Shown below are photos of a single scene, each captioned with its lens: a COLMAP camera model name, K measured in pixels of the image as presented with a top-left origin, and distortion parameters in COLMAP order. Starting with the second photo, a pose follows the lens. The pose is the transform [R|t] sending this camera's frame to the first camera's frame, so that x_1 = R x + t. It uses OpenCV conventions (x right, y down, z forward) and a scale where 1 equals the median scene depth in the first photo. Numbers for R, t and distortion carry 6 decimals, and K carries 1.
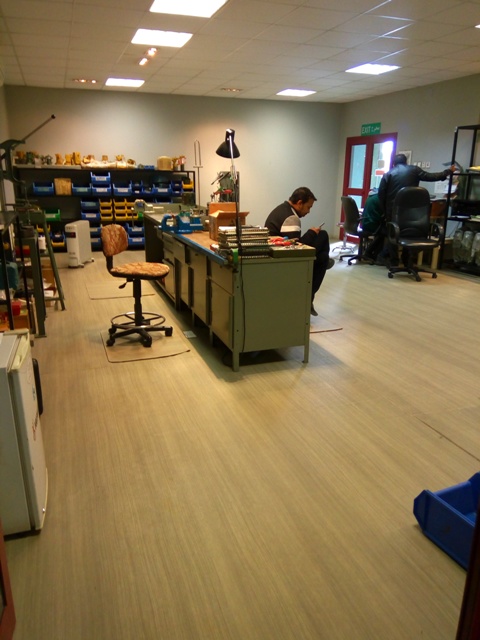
lens RADIAL K [[487.9, 0, 241.8], [0, 487.9, 320.7], [0, 0, 1]] dist [0.069759, -0.109668]
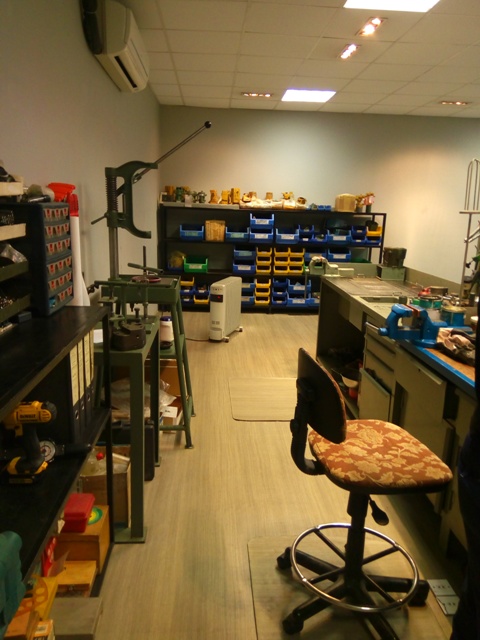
lens RADIAL K [[487.9, 0, 239.2], [0, 487.9, 322.0], [0, 0, 1]] dist [0.069759, -0.109668]
pose [[0.956530, 0.084521, -0.279116, -0.093811], [-0.103819, 0.993070, -0.055071, -0.087248], [0.272528, 0.081655, 0.958677, 0.269832]]
